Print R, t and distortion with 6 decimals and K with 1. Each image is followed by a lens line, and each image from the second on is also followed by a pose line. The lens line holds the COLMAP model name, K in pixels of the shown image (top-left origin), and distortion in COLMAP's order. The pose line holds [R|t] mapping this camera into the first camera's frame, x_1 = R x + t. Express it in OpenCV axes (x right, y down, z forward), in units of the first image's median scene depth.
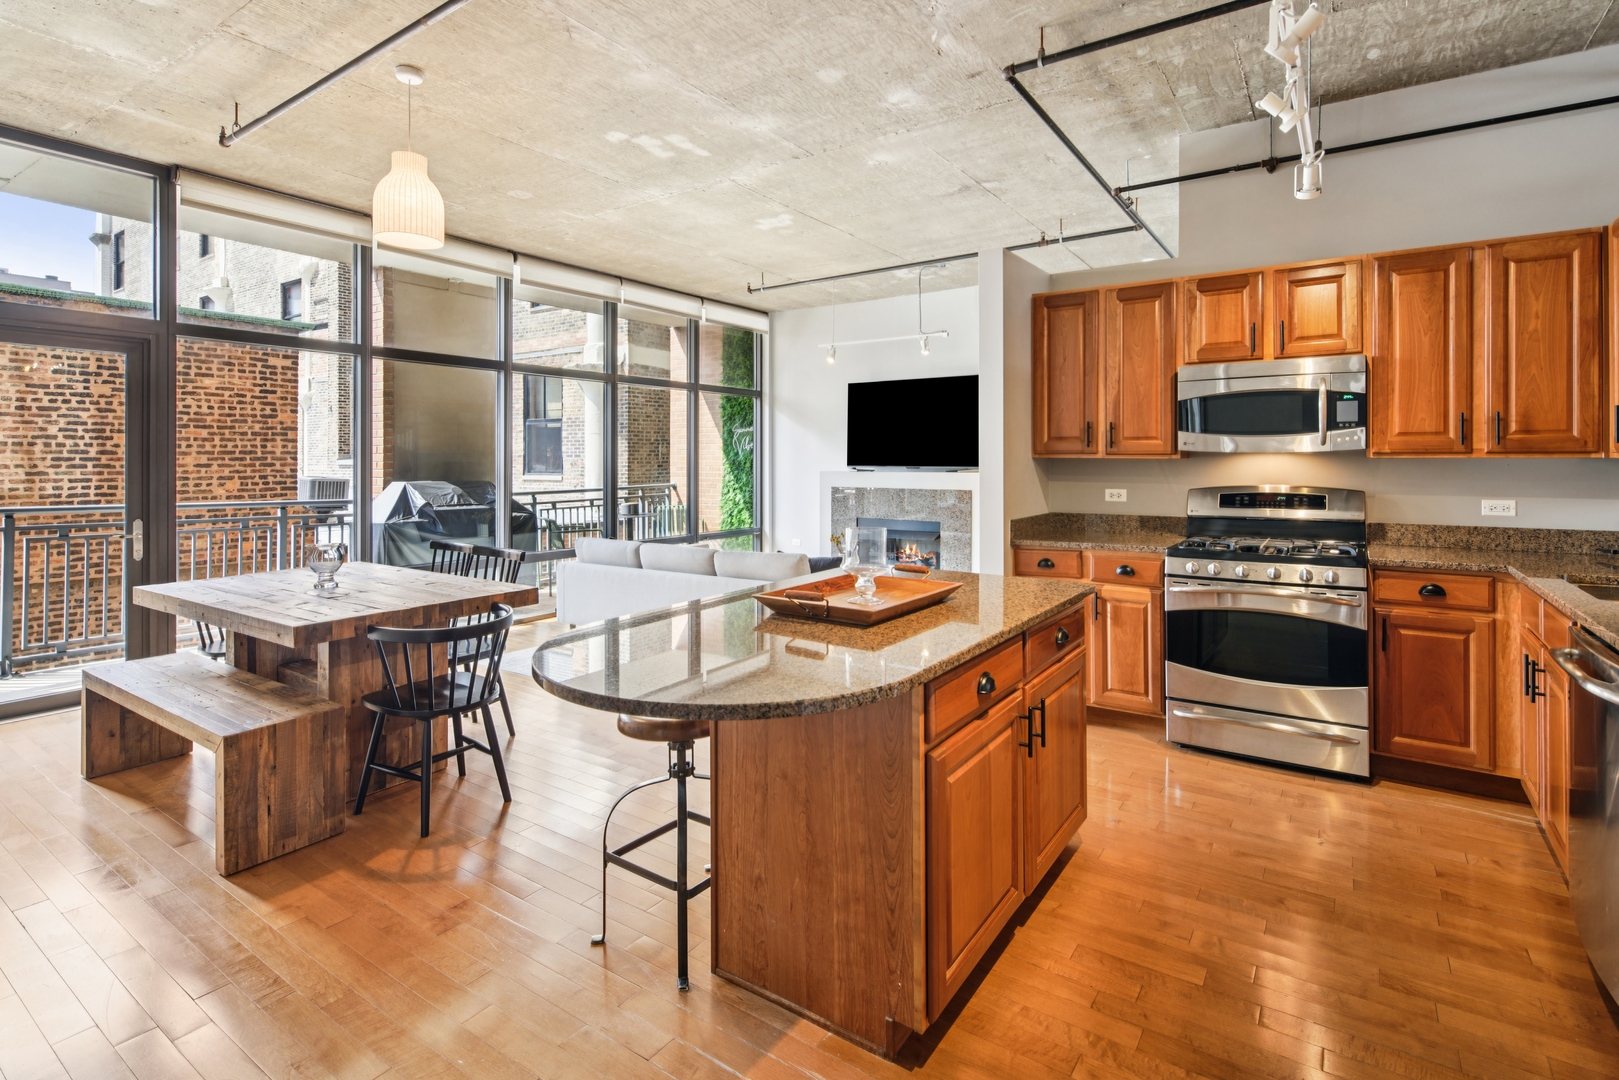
lens RADIAL K [[792.3, 0, 809.8], [0, 792.3, 460.2], [0, 0, 1]] dist [0.008174, -0.004041]
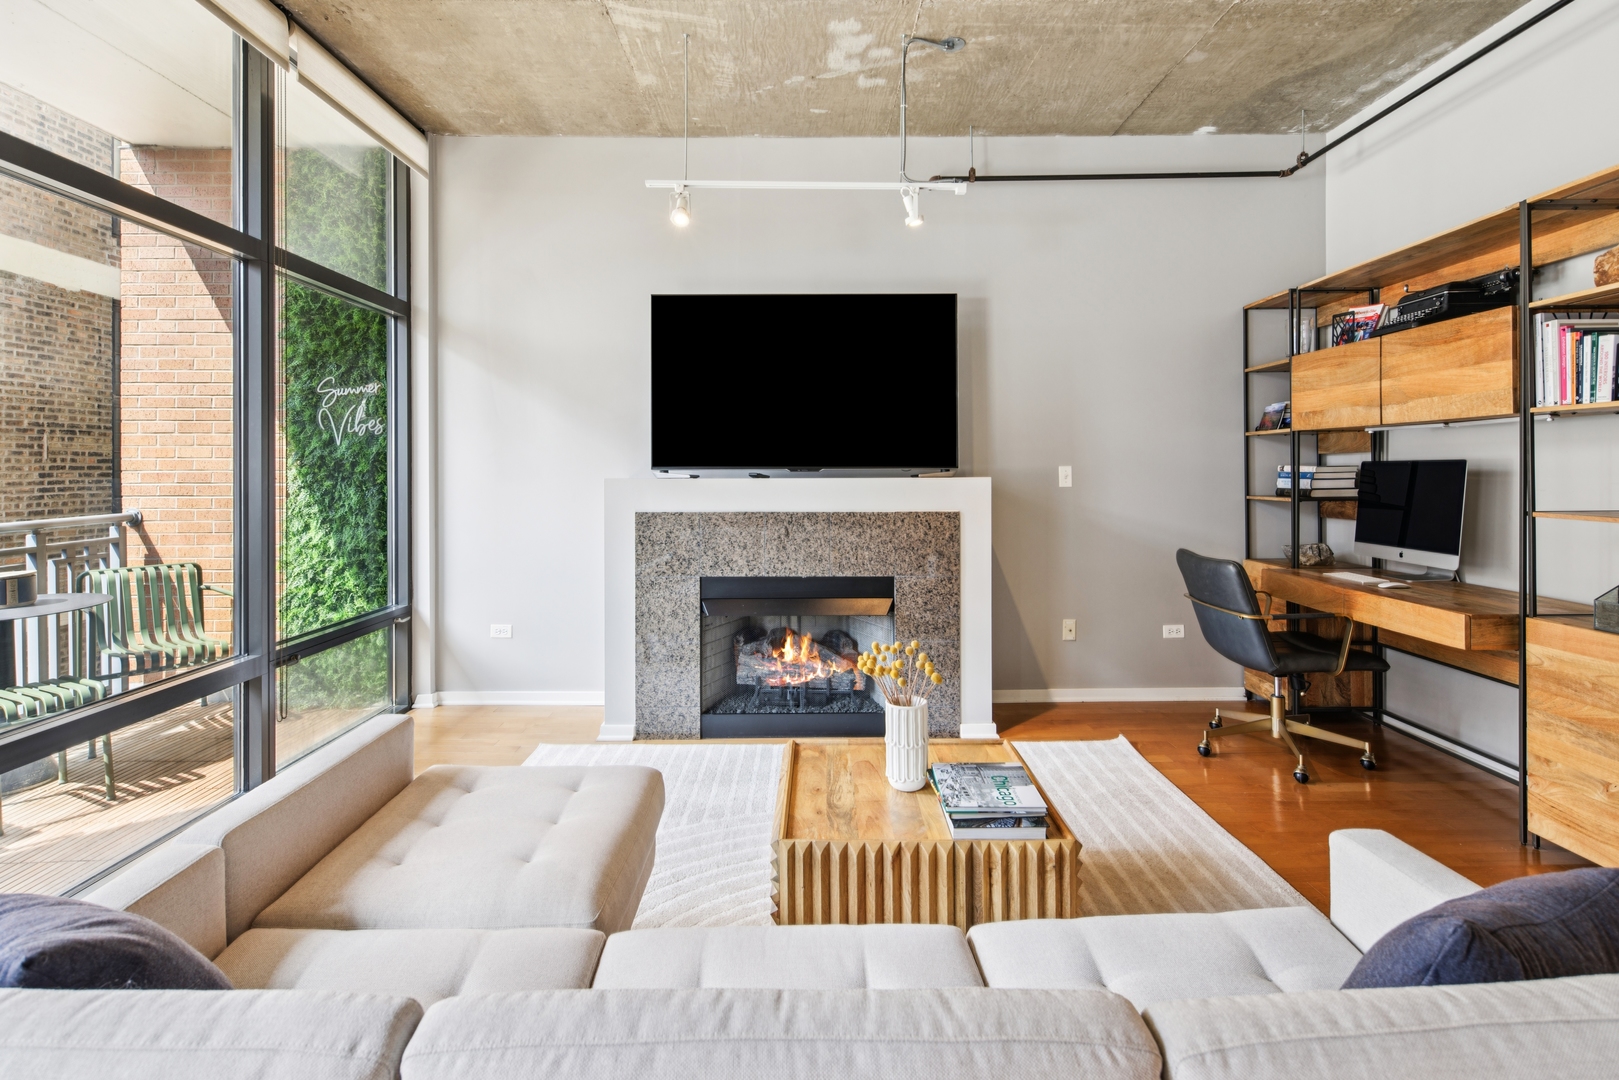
lens RADIAL K [[792.3, 0, 814.8], [0, 792.3, 473.3], [0, 0, 1]] dist [0.008174, -0.004041]
pose [[0.818469, -0.002516, 0.574545, -0.140786], [0.001935, 0.999997, 0.001623, 0.009603], [-0.574547, -0.000216, 0.818471, 0.531591]]
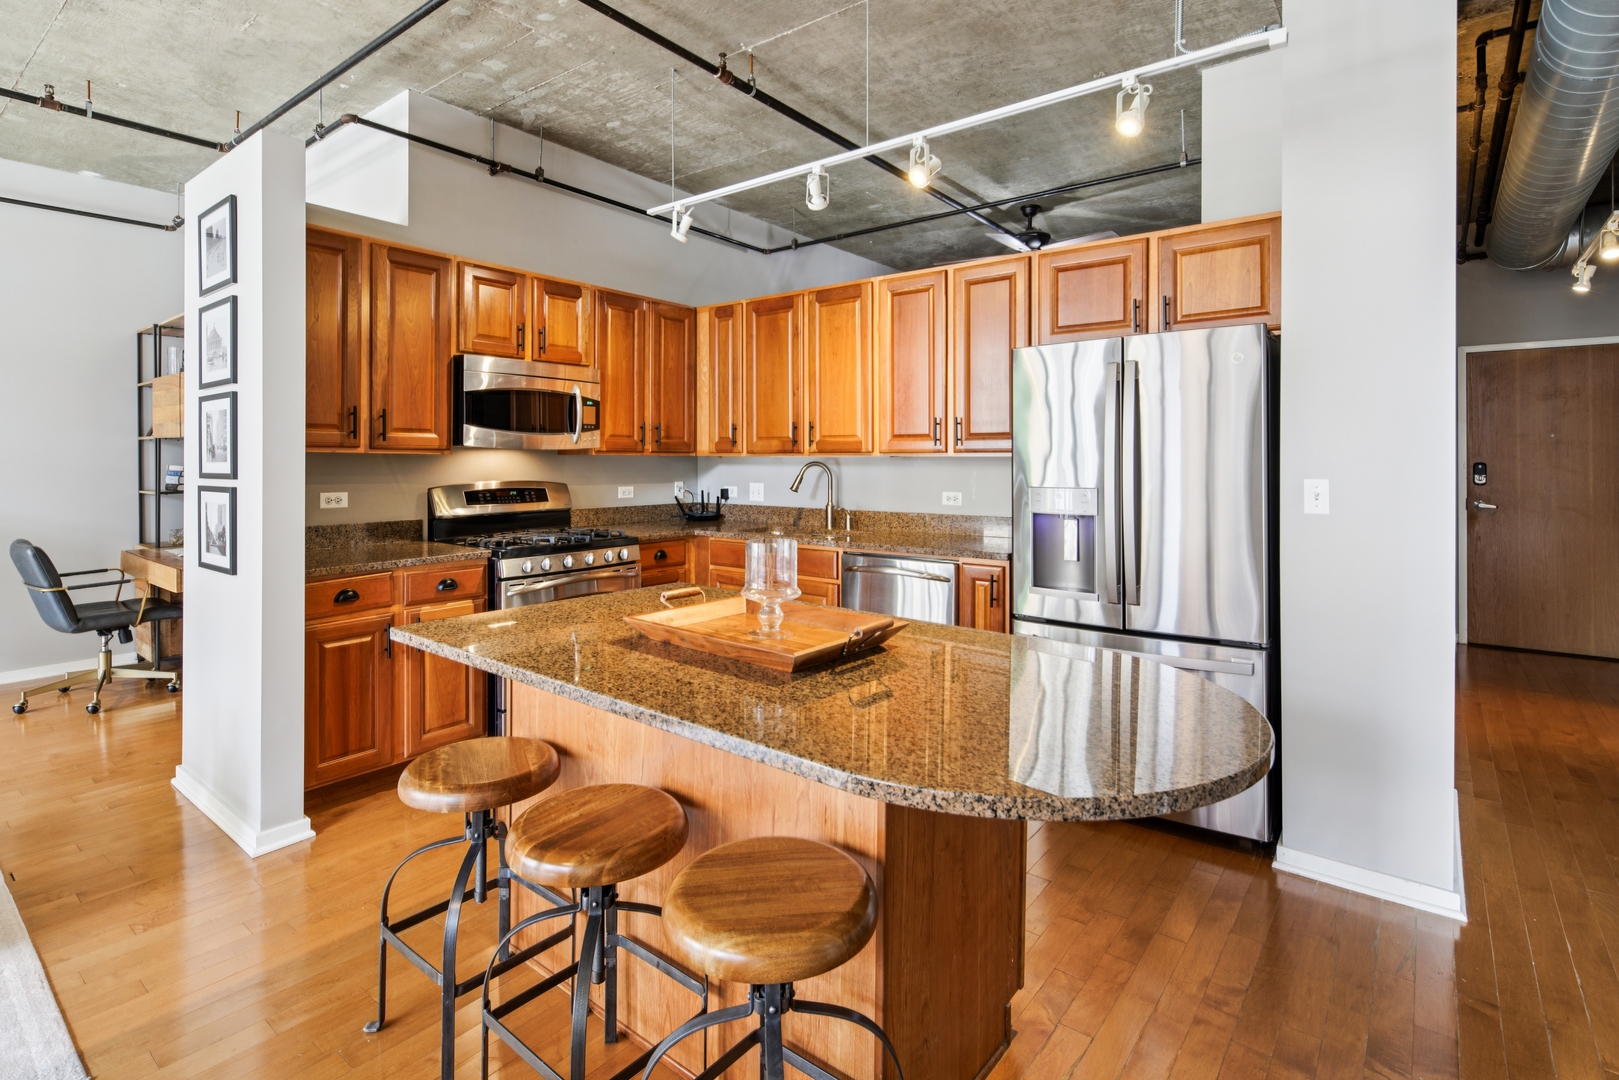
lens RADIAL K [[792.3, 0, 824.5], [0, 792.3, 459.3], [0, 0, 1]] dist [0.008174, -0.004041]
pose [[0.054775, 0.001337, 0.998498, -0.195667], [-0.001958, 0.999997, -0.001231, 0.001764], [-0.998497, -0.001887, 0.054777, 0.244318]]
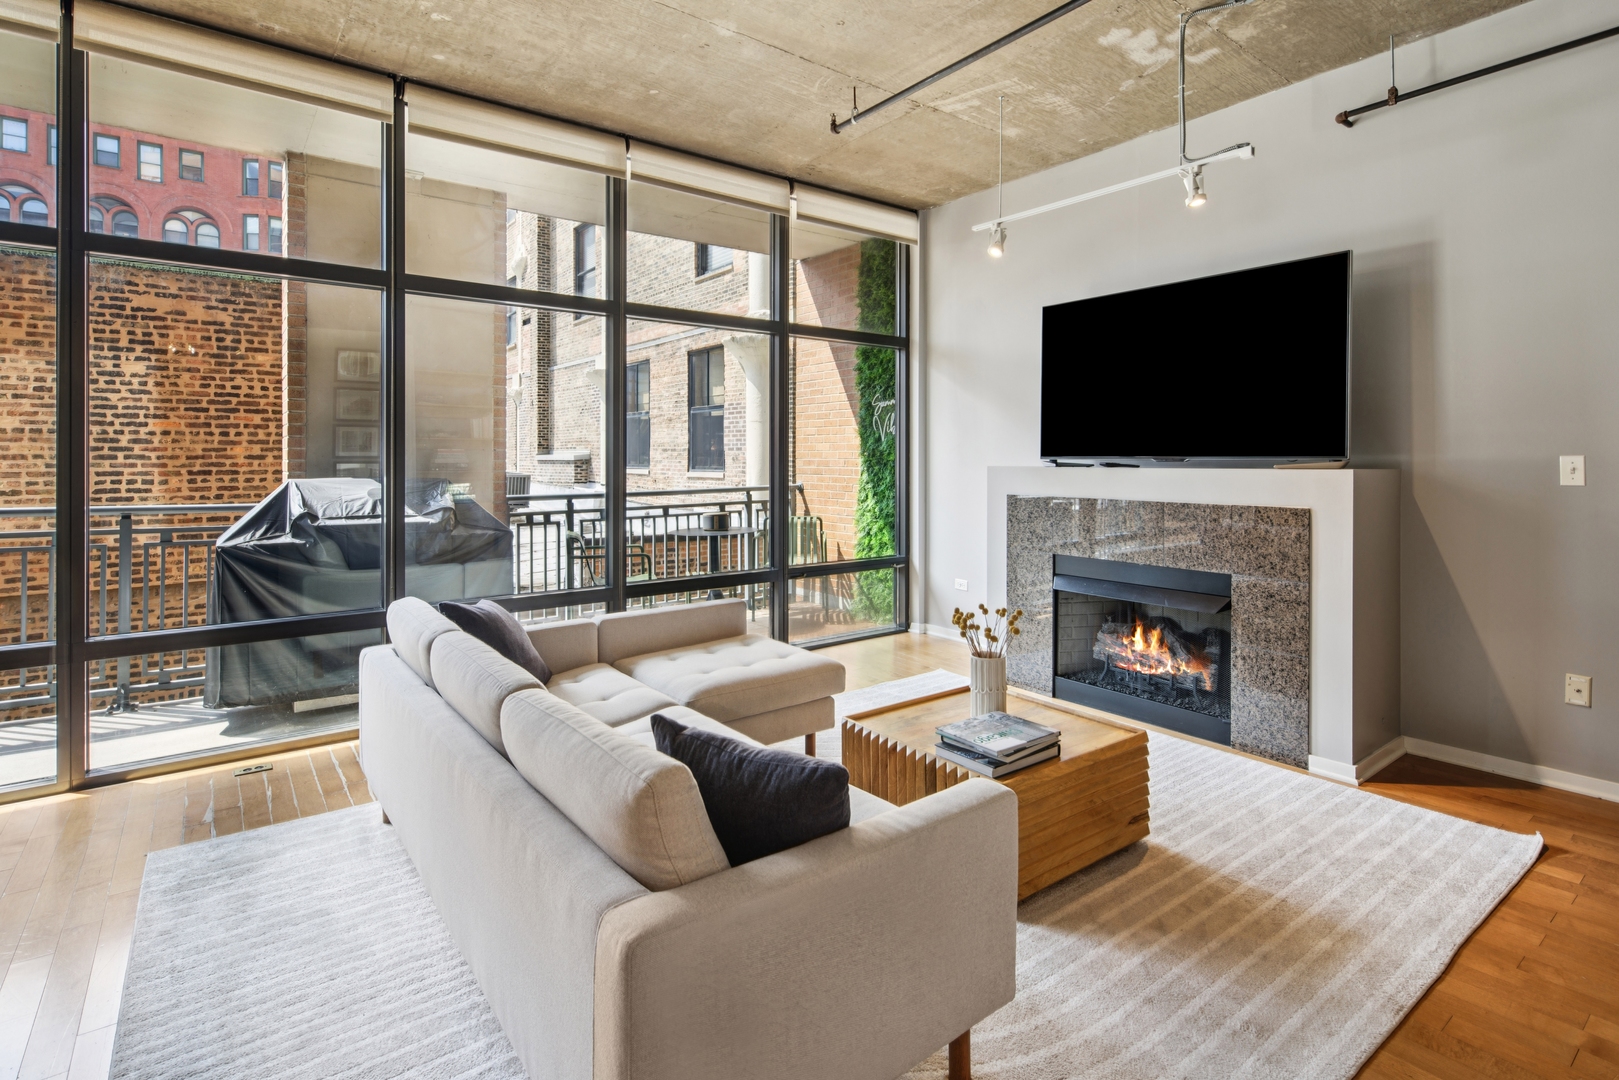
lens RADIAL K [[792.3, 0, 806.0], [0, 792.3, 461.1], [0, 0, 1]] dist [0.008174, -0.004041]
pose [[0.948225, 0.002250, -0.317592, 0.064991], [-0.001486, 0.999995, 0.002647, 0.008281], [0.317596, -0.002038, 0.948224, 0.409901]]
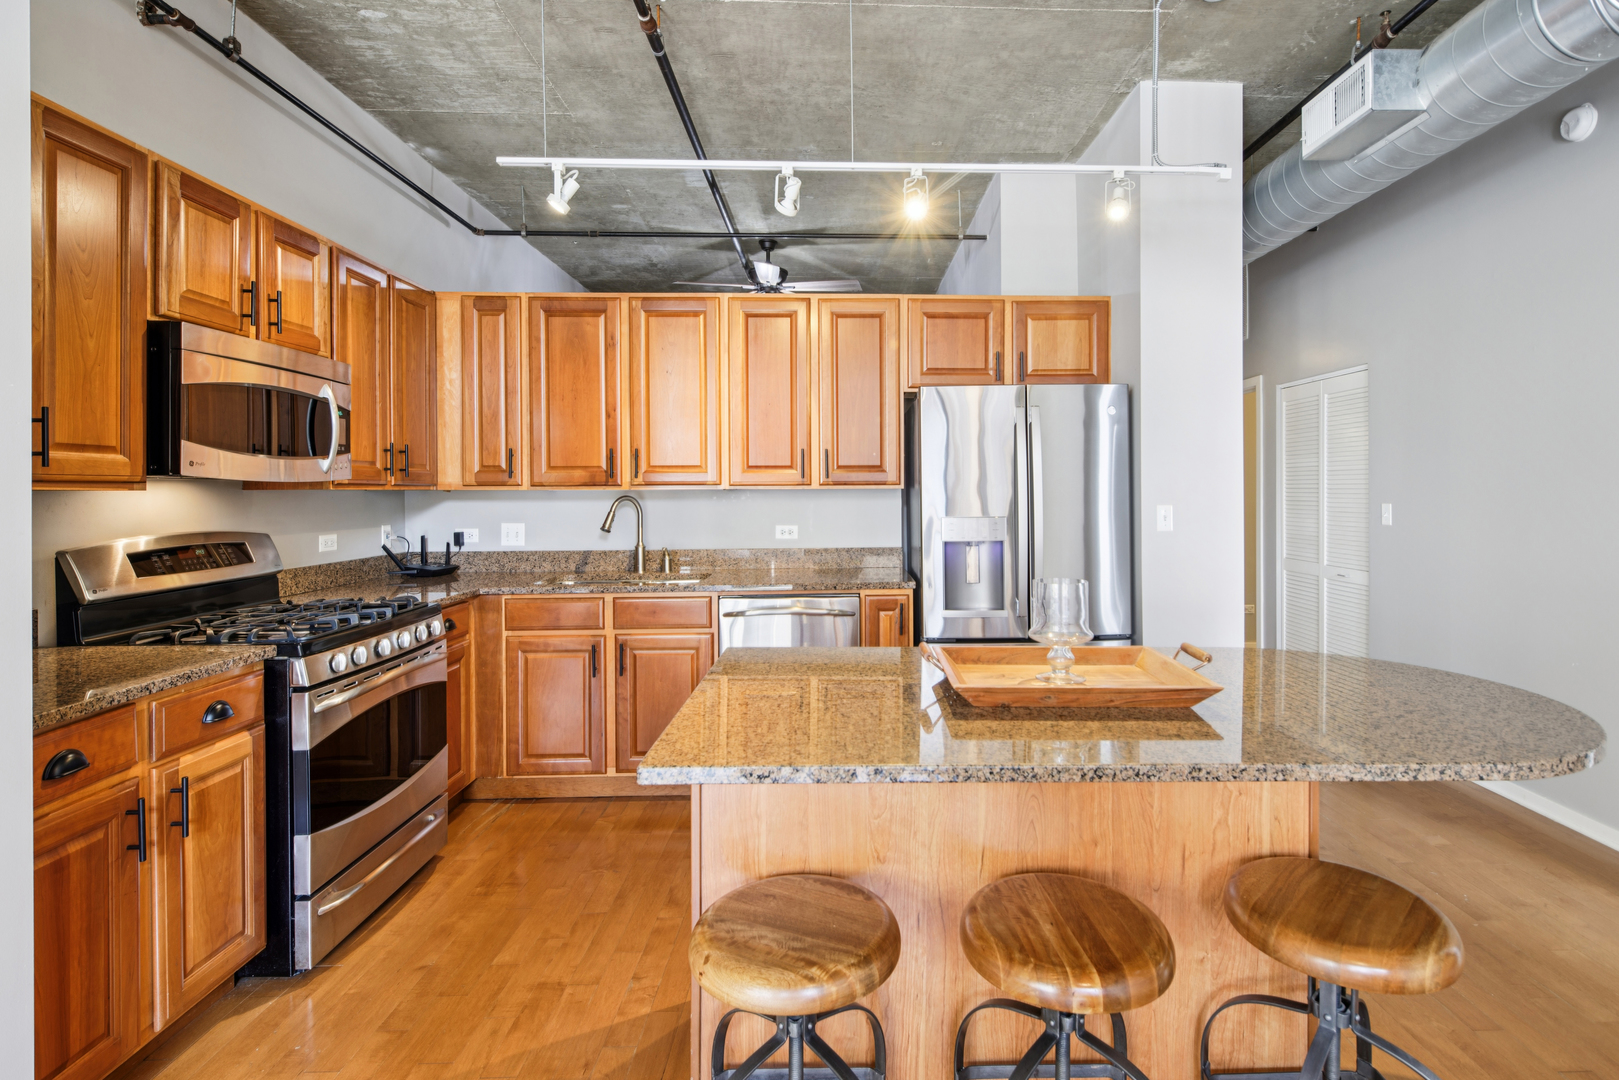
lens RADIAL K [[792.3, 0, 866.2], [0, 792.3, 490.0], [0, 0, 1]] dist [0.008174, -0.004041]
pose [[-0.599239, 0.002275, 0.800567, -0.114925], [0.005121, 0.999986, 0.000991, -0.000372], [-0.800554, 0.004694, -0.599242, 0.435266]]
